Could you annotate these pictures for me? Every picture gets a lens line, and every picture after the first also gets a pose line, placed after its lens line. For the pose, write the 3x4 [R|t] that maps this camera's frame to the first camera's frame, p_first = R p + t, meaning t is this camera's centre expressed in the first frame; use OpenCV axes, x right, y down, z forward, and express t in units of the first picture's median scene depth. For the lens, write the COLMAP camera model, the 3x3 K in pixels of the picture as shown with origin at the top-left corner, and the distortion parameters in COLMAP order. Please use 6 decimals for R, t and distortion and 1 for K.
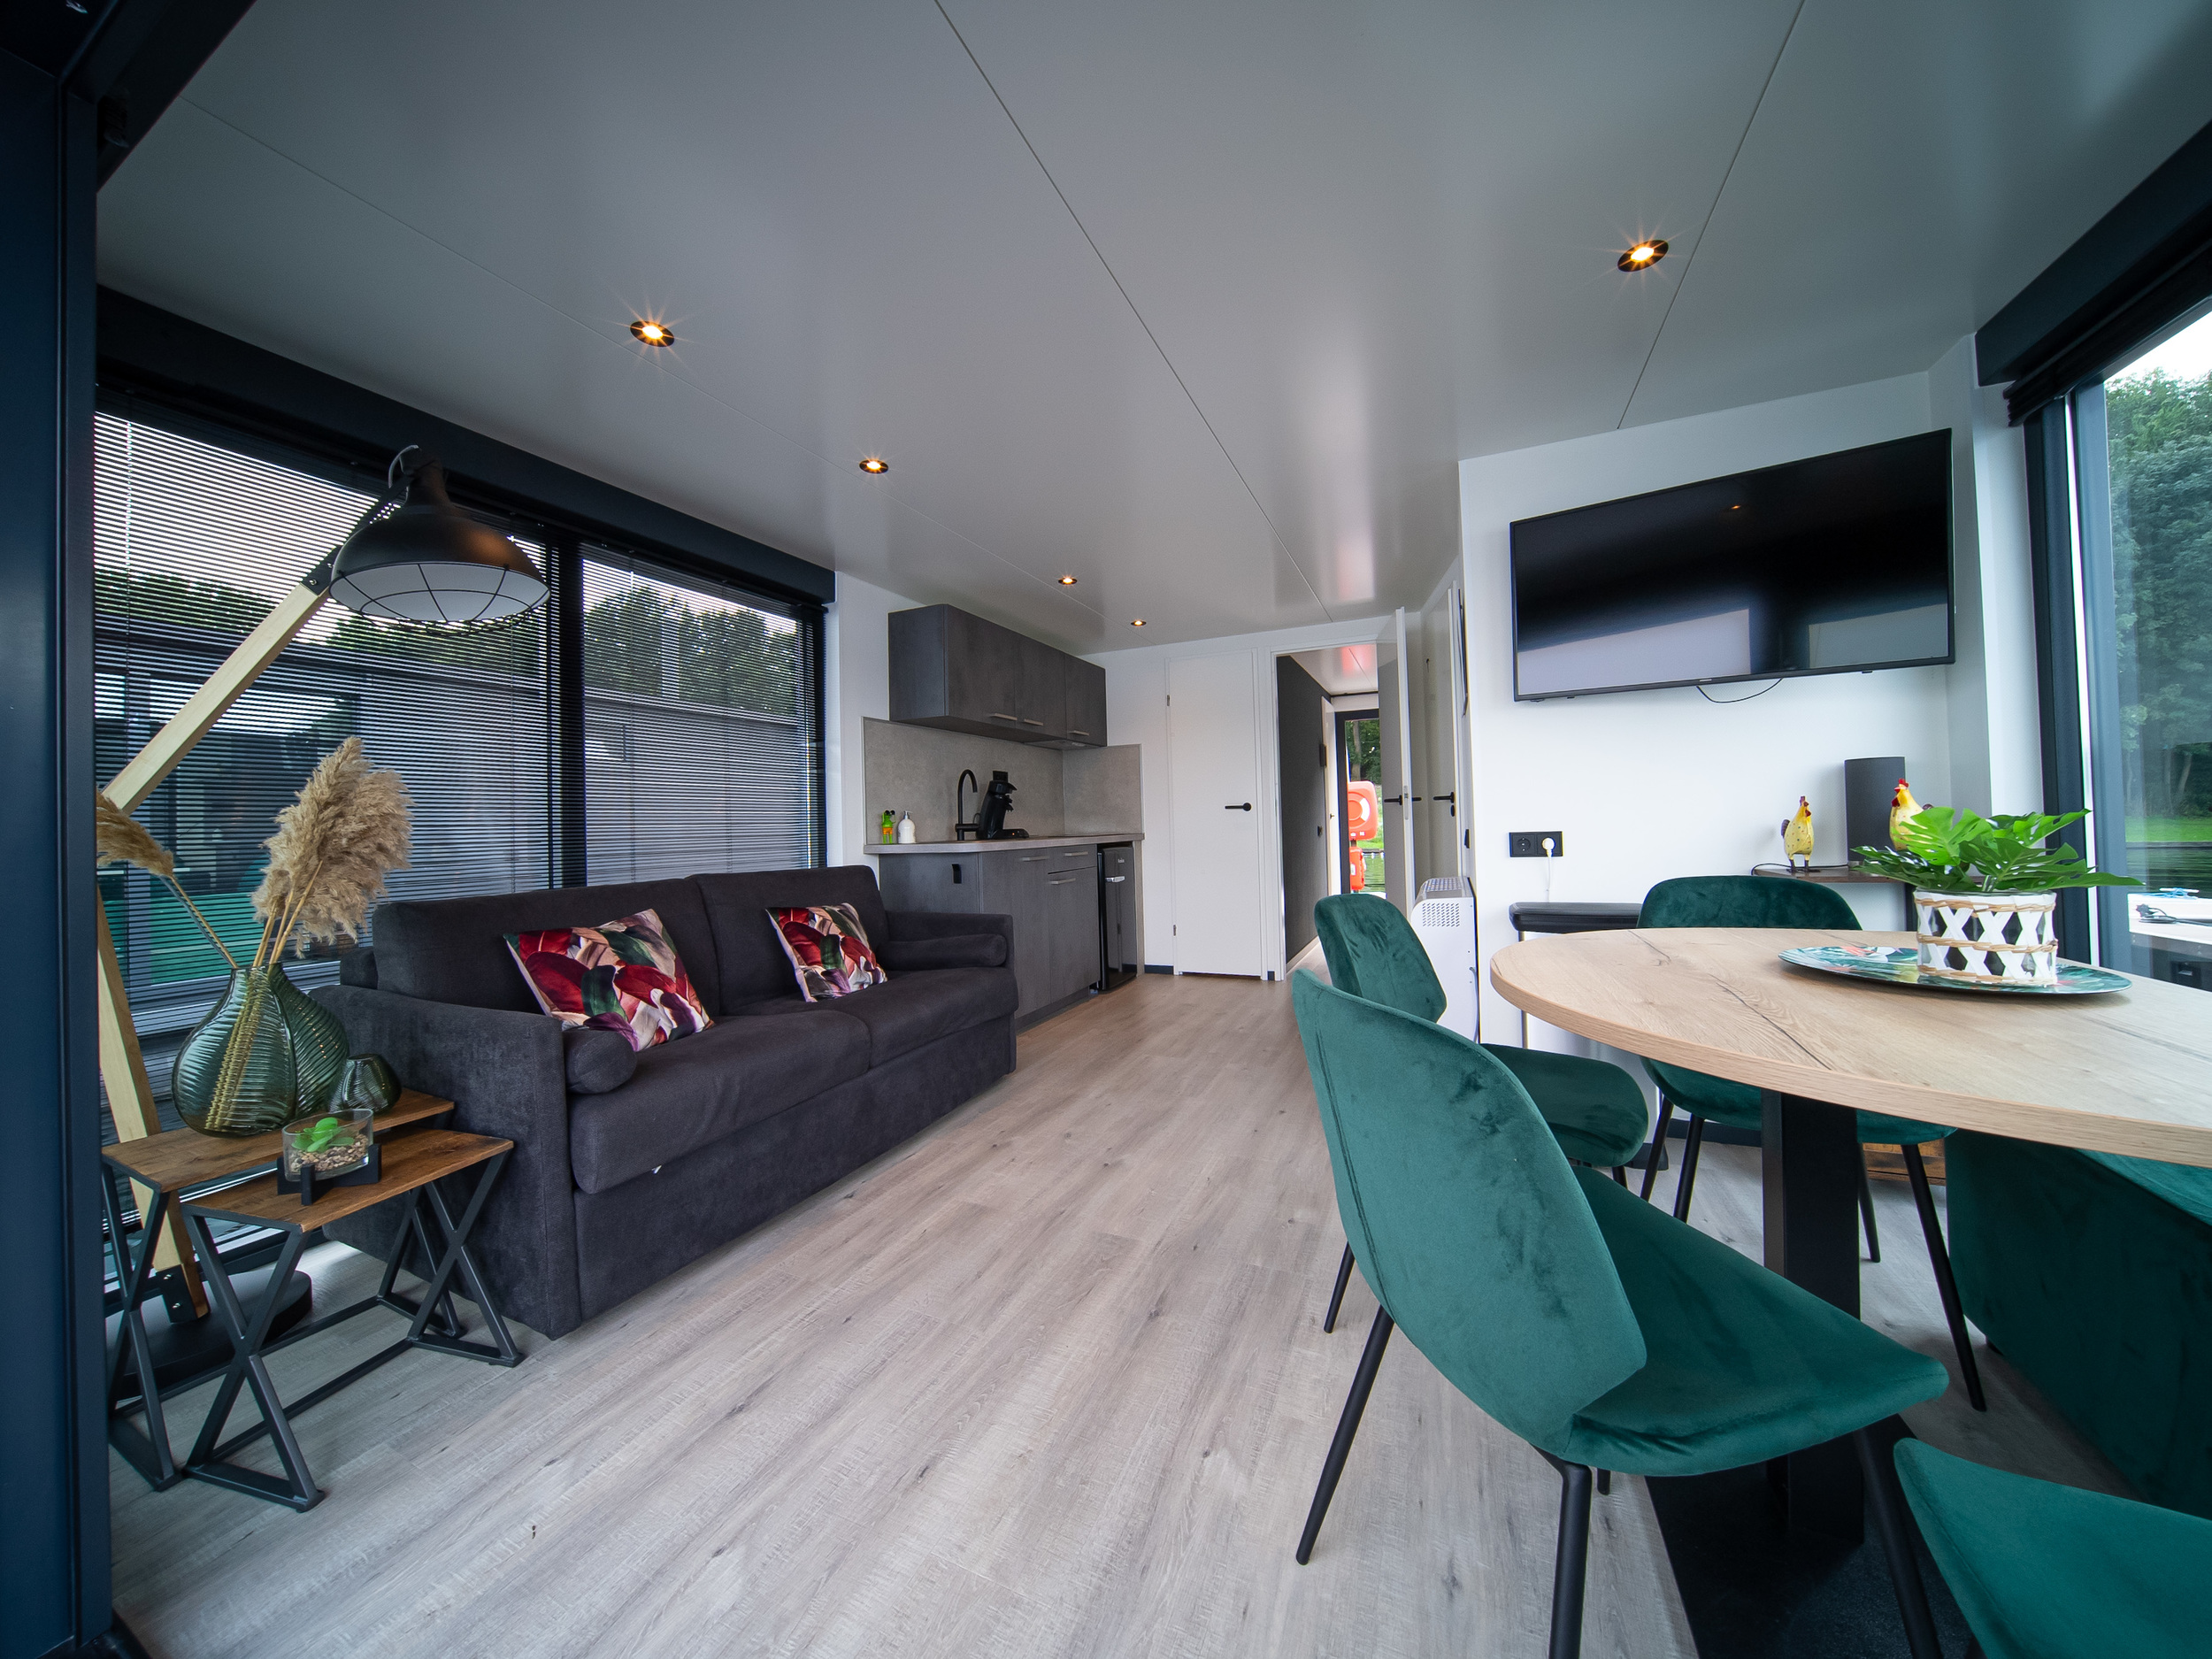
lens RADIAL K [[751.5, 0, 1100.2], [0, 751.5, 816.1], [0, 0, 1]] dist [-0.025900, 0.000034]
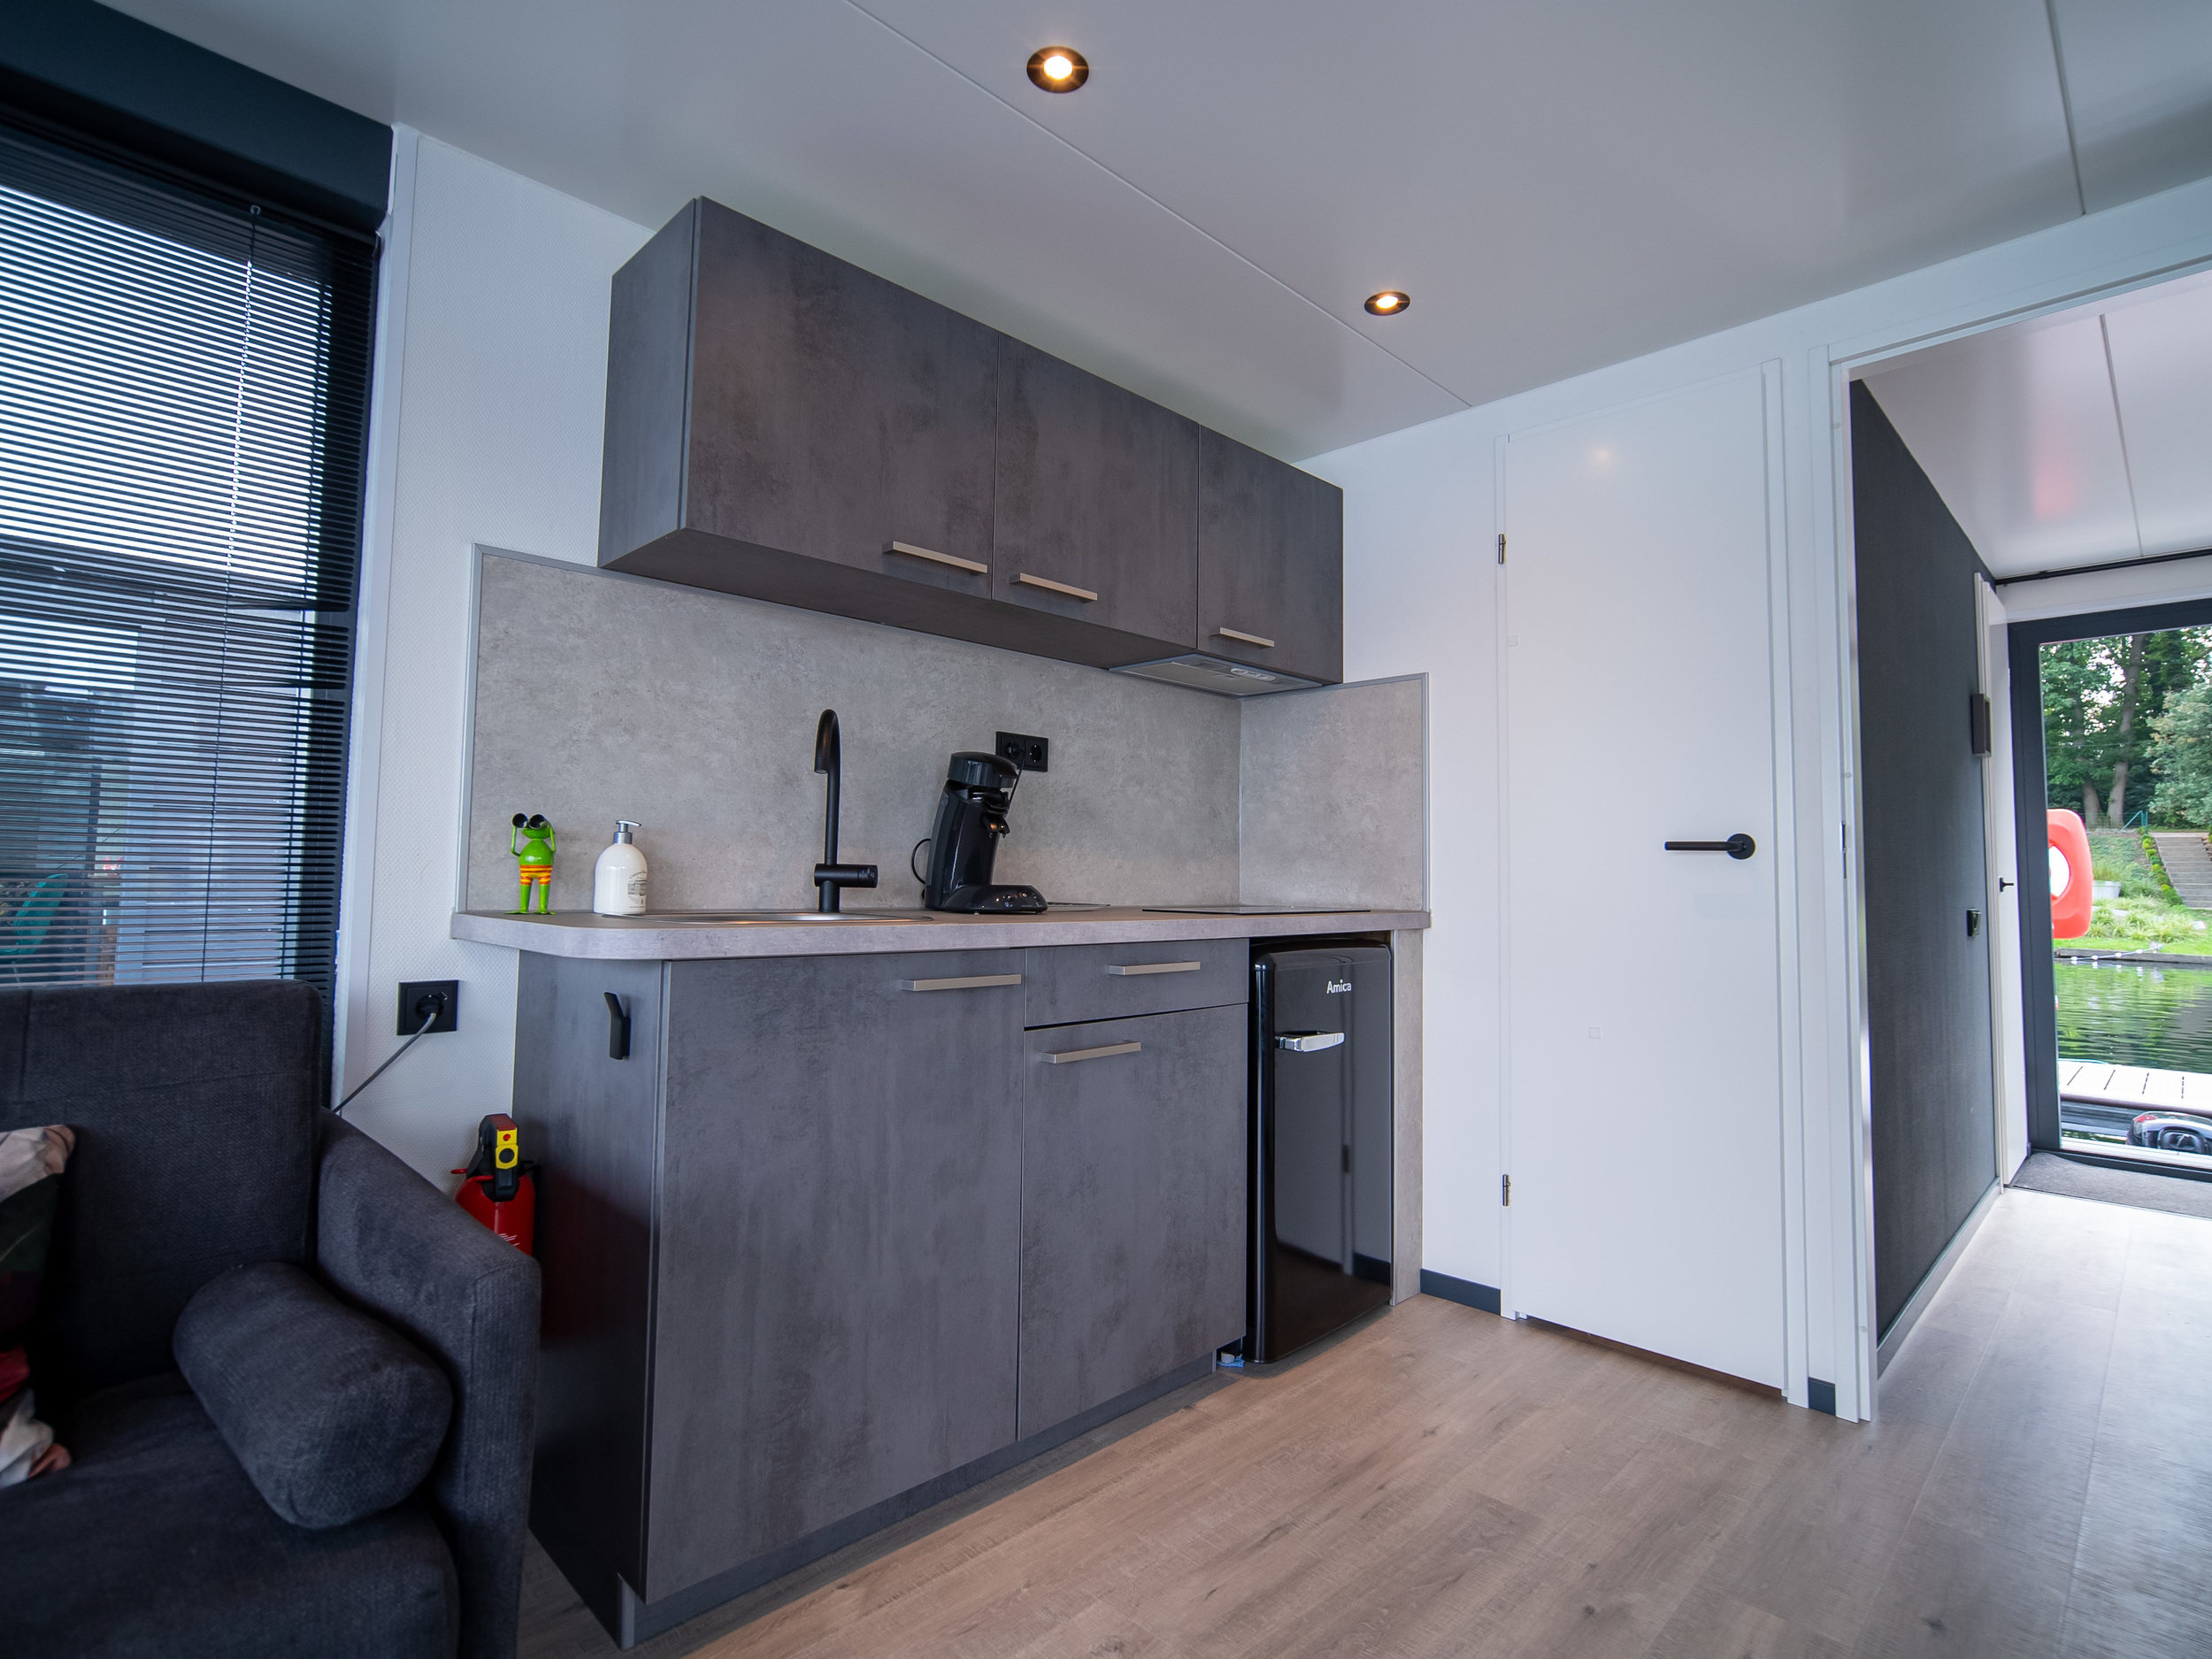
lens RADIAL K [[1095.3, 0, 1108.9], [0, 1095.3, 818.3], [0, 0, 1]] dist [-0.011418, 0.000030]
pose [[0.940185, 0.021100, -0.340010, 0.120676], [-0.035080, 0.998771, -0.035019, 0.002123], [0.338853, 0.044852, 0.939770, 0.571390]]
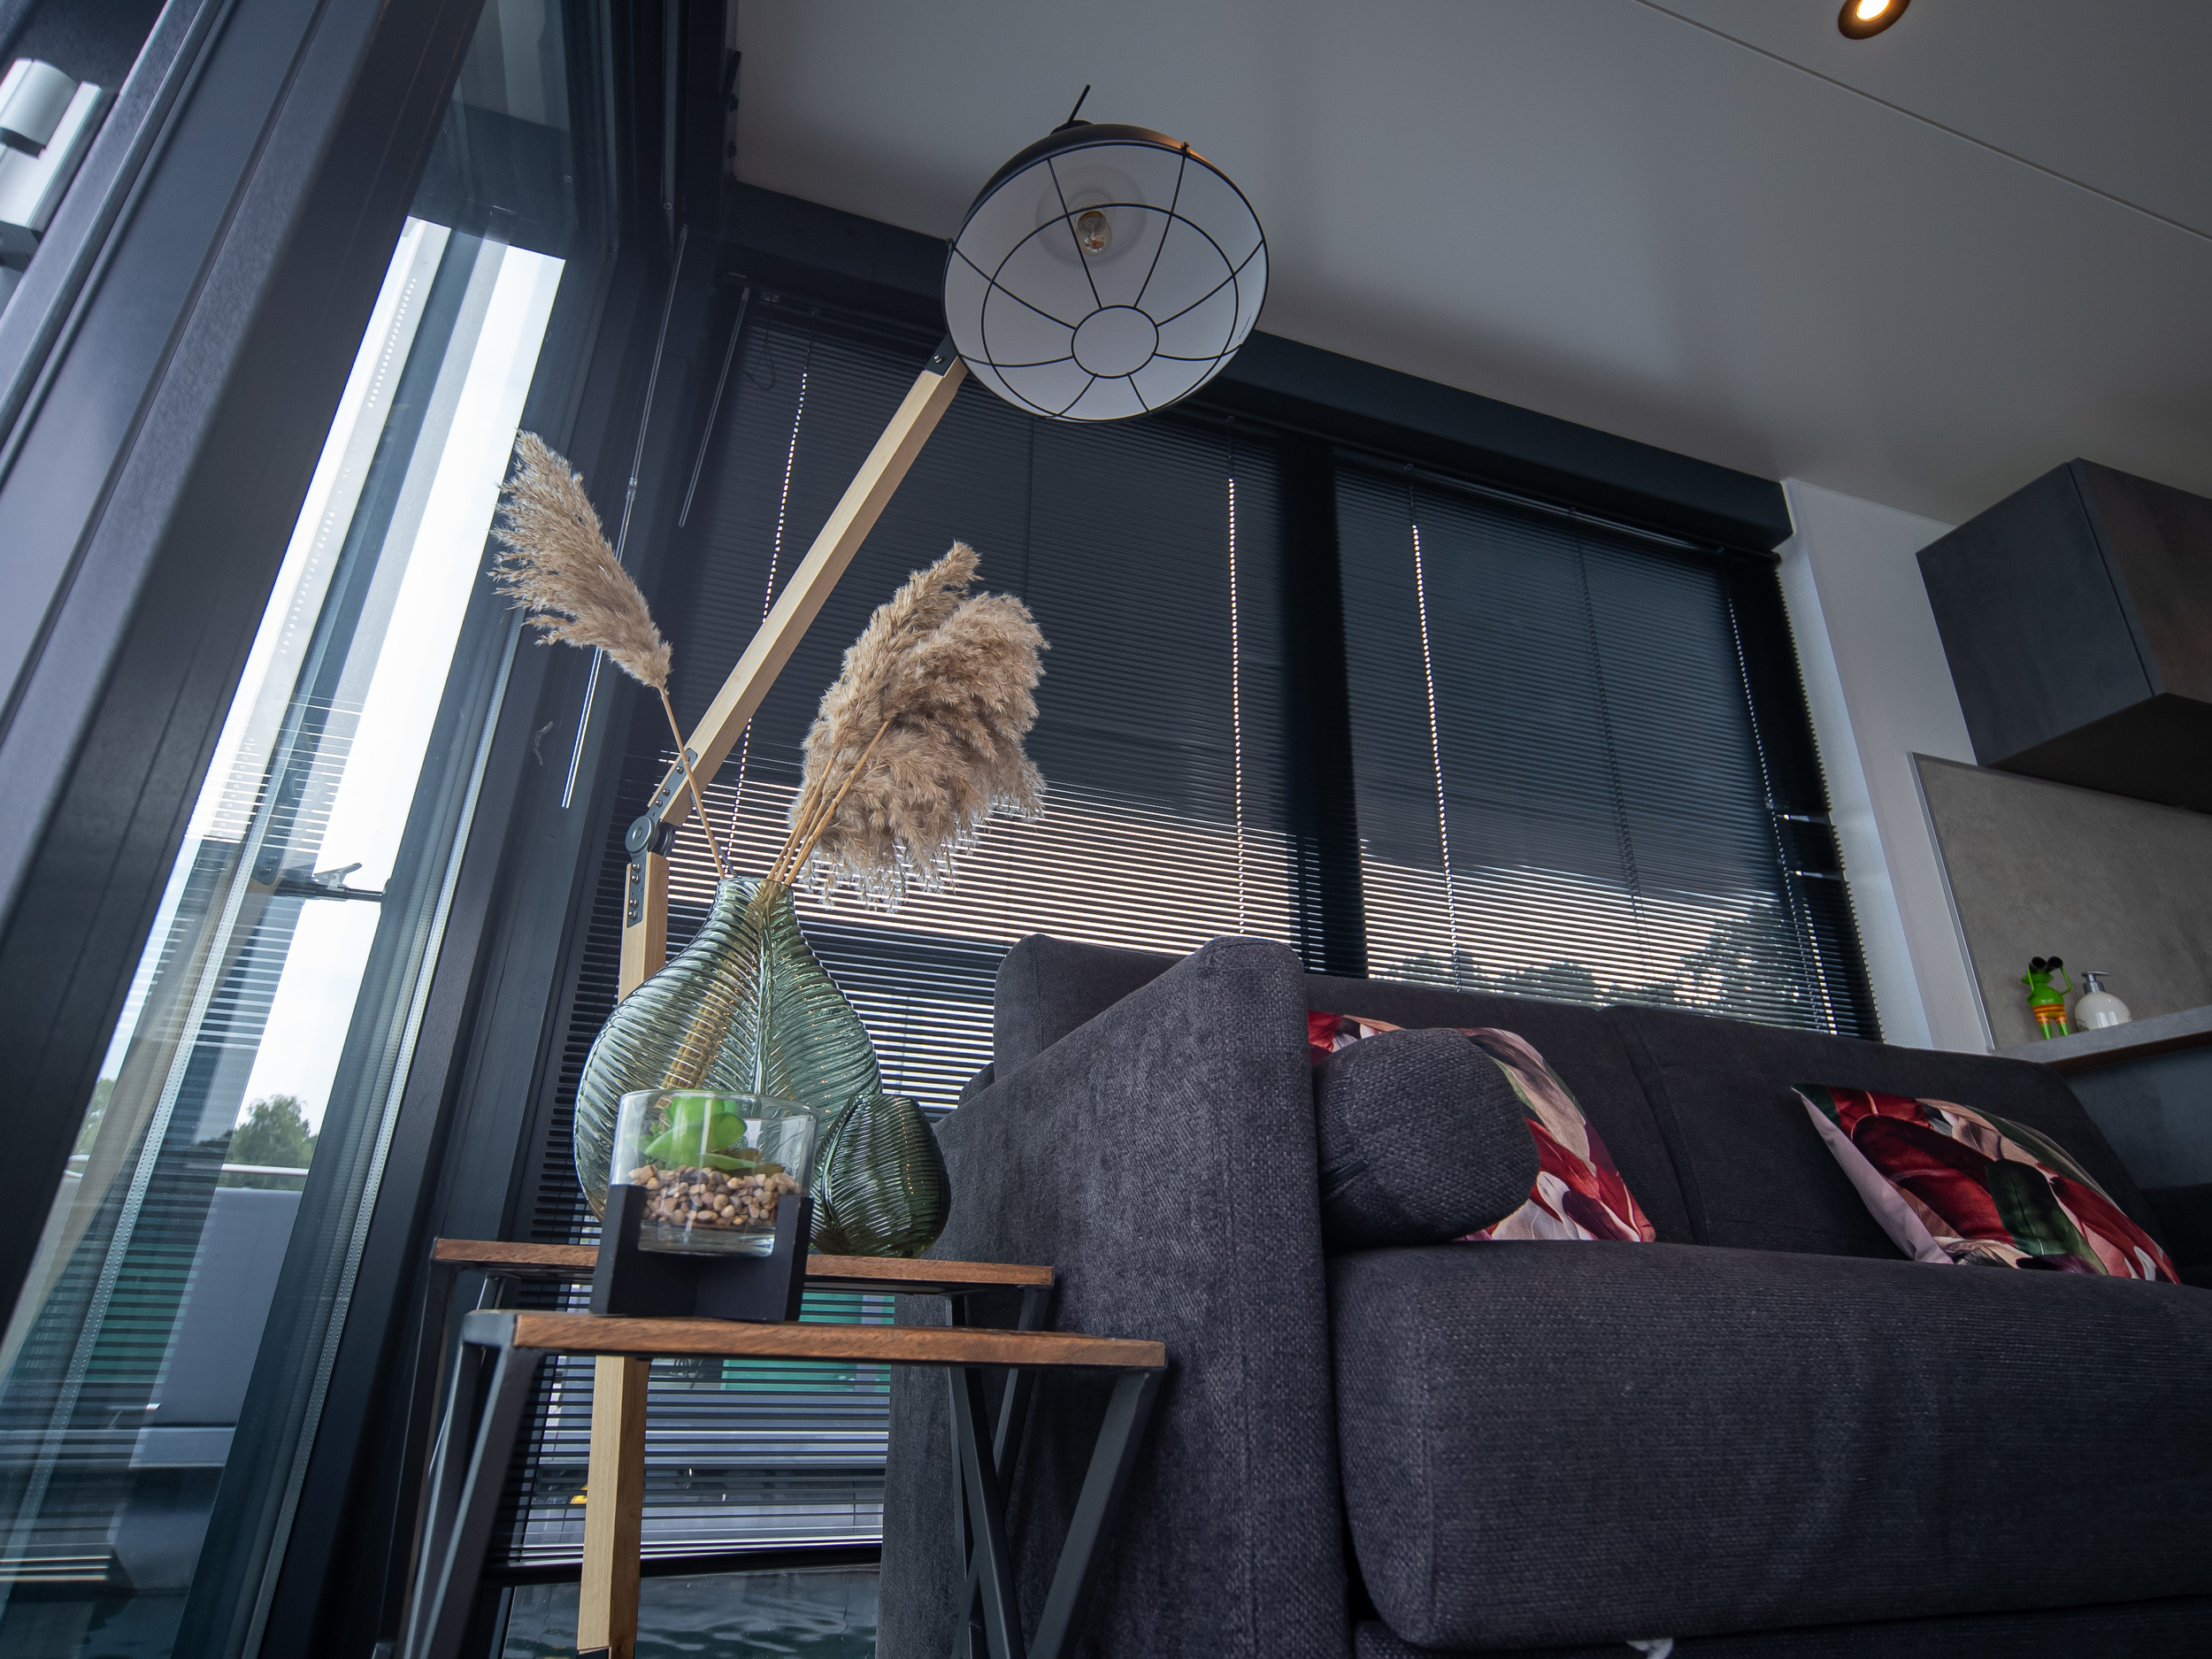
lens RADIAL K [[1204.6, 0, 1106.0], [0, 1204.6, 829.5], [0, 0, 1]] dist [-0.016137, -0.000148]
pose [[0.686164, -0.251576, -0.682560, -0.162432], [-0.029549, 0.927882, -0.371701, 0.156918], [0.726847, 0.275217, 0.629245, 0.231201]]
